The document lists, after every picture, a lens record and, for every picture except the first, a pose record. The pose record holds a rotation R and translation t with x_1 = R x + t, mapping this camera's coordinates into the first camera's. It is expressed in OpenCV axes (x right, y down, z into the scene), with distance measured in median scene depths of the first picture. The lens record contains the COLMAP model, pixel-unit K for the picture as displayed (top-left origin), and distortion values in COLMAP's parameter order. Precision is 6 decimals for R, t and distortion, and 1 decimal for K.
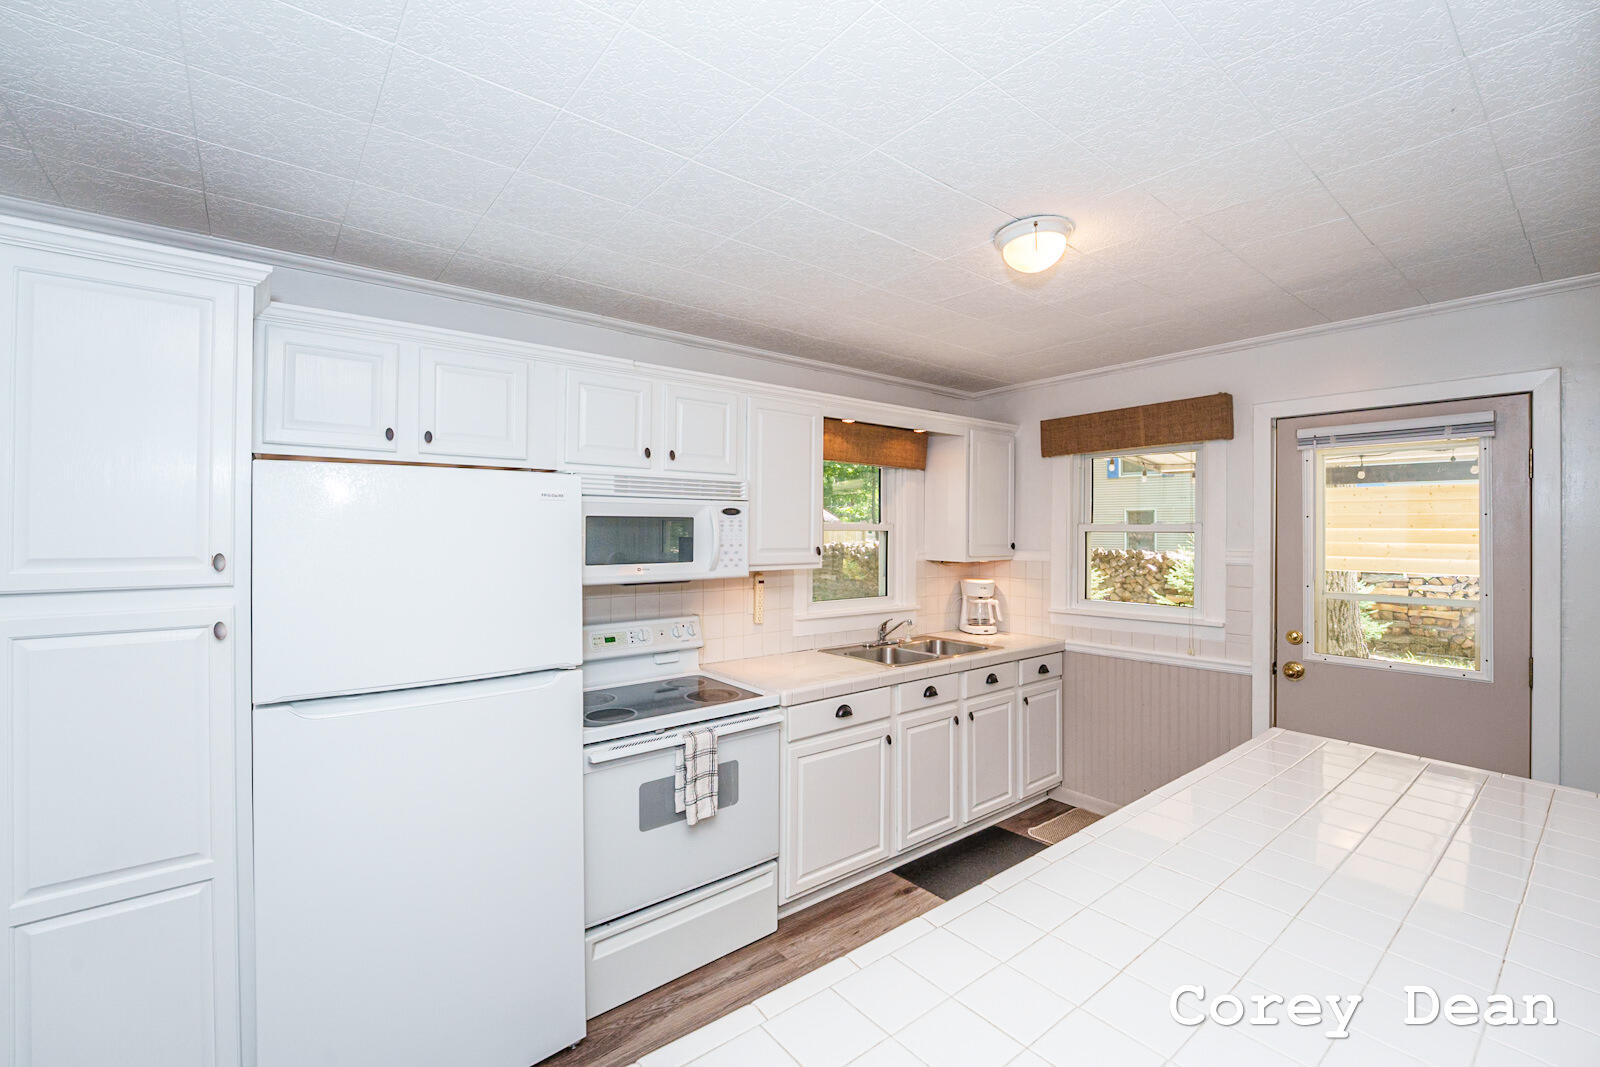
lens RADIAL K [[664.7, 0, 796.9], [0, 664.7, 529.3], [0, 0, 1]] dist [-0.002081, -0.000086]
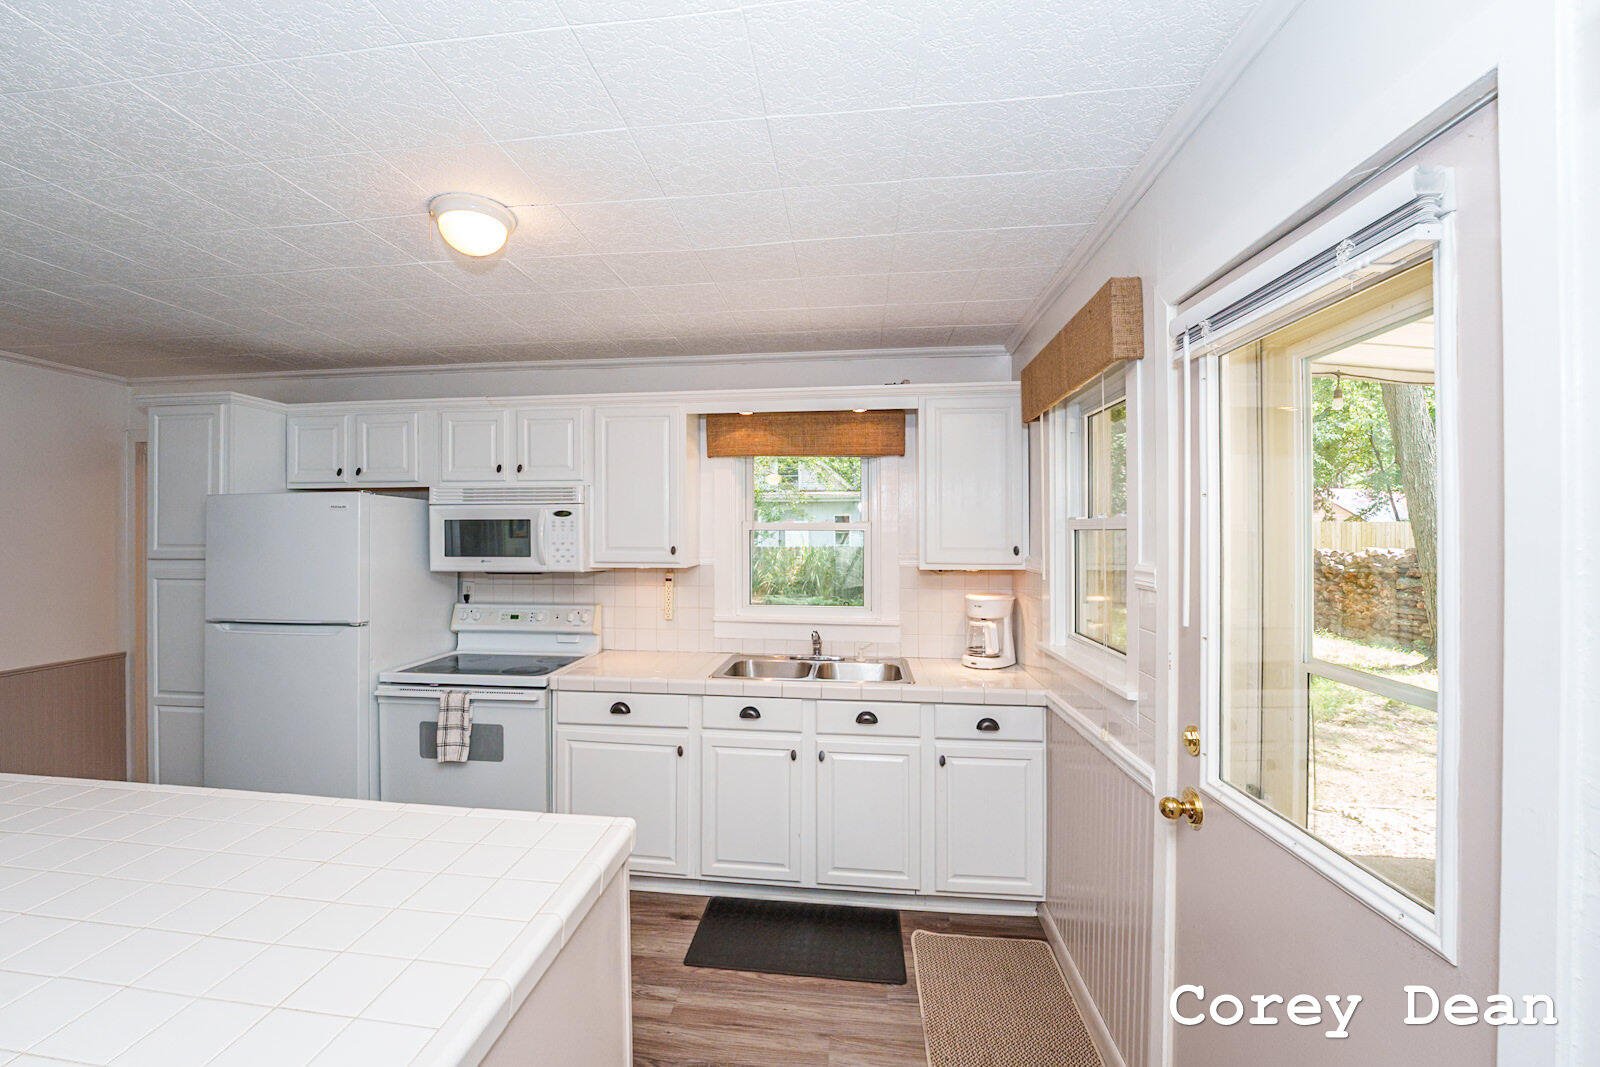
lens RADIAL K [[660.2, 0, 786.8], [0, 660.2, 536.2], [0, 0, 1]] dist [-0.016086, -0.000069]
pose [[0.702474, 0.000794, -0.711709, 0.981762], [0.003091, 0.999987, 0.004166, 0.008516], [0.711703, -0.005127, 0.702462, 0.488054]]
